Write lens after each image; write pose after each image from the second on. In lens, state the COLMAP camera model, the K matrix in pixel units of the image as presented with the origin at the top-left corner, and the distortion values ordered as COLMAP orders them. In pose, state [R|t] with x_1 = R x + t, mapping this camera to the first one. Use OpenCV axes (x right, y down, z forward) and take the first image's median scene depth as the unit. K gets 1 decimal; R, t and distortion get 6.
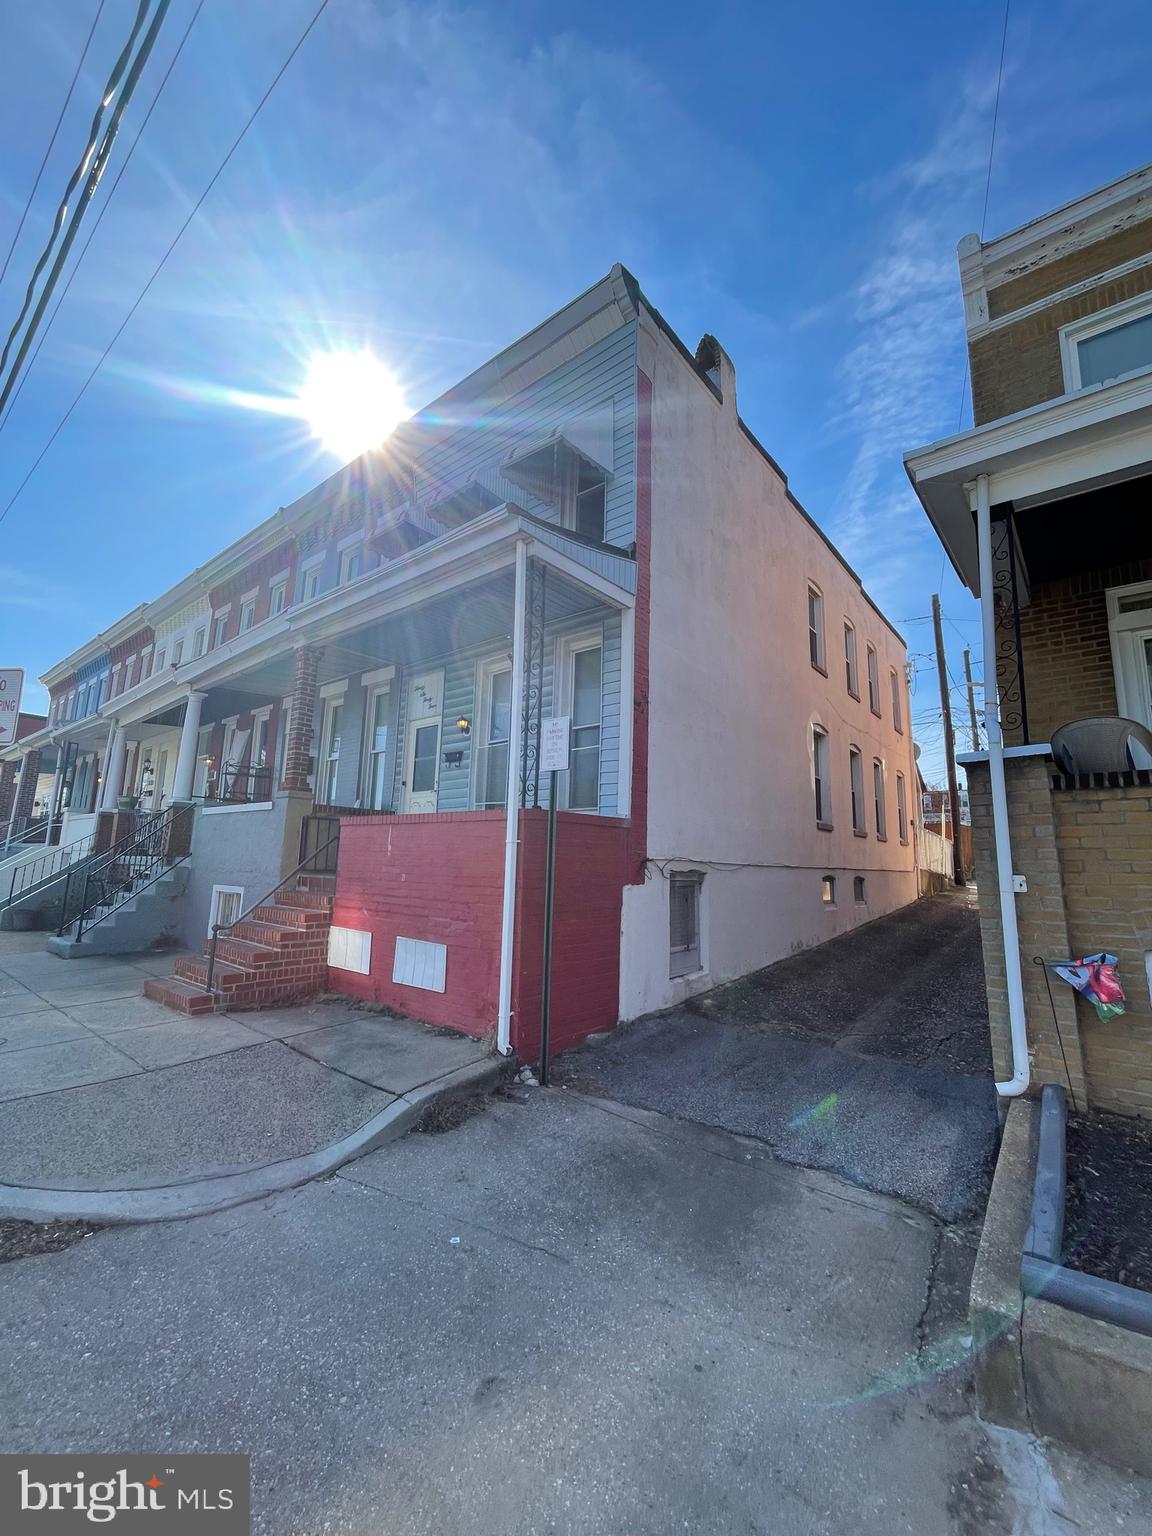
lens RADIAL K [[620.4, 0, 580.0], [0, 620.4, 761.4], [0, 0, 1]] dist [-0.002540, 0.000434]
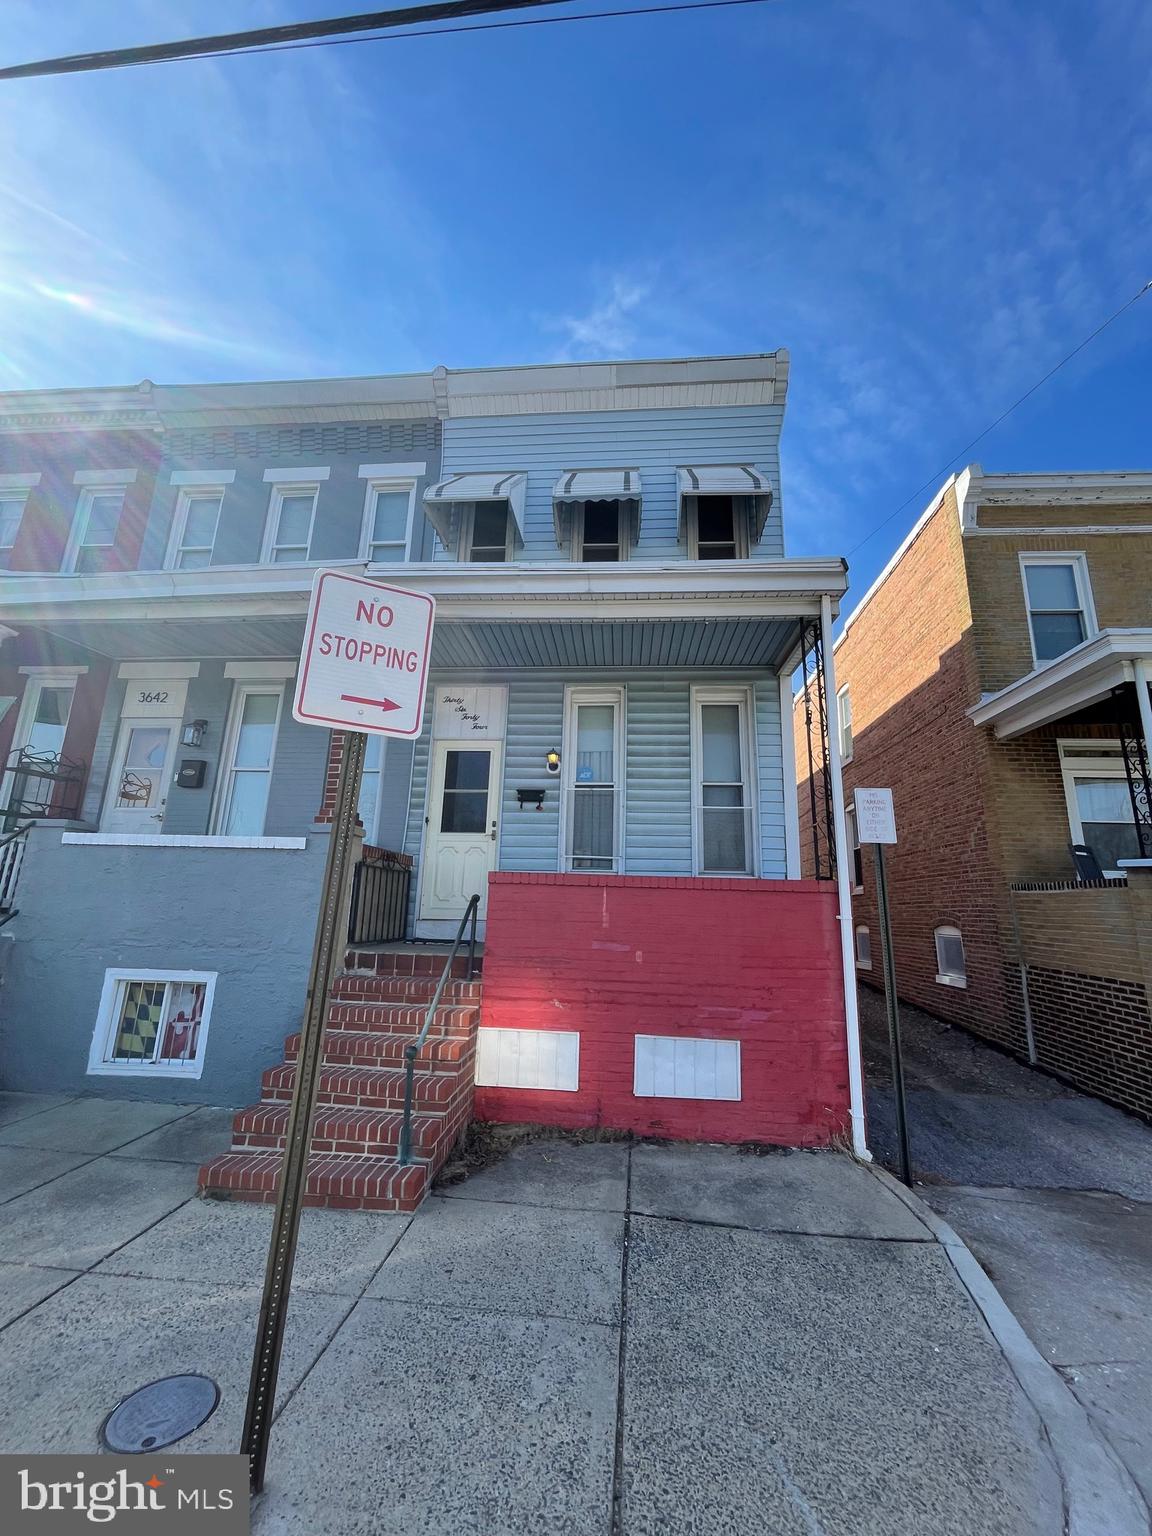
lens RADIAL K [[620.4, 0, 579.7], [0, 620.4, 764.5], [0, 0, 1]] dist [-0.002540, 0.000434]
pose [[0.823782, 0.132832, 0.551126, -0.861069], [-0.101607, 0.991015, -0.086978, 0.023181], [-0.557727, 0.015653, 0.829877, 0.406288]]
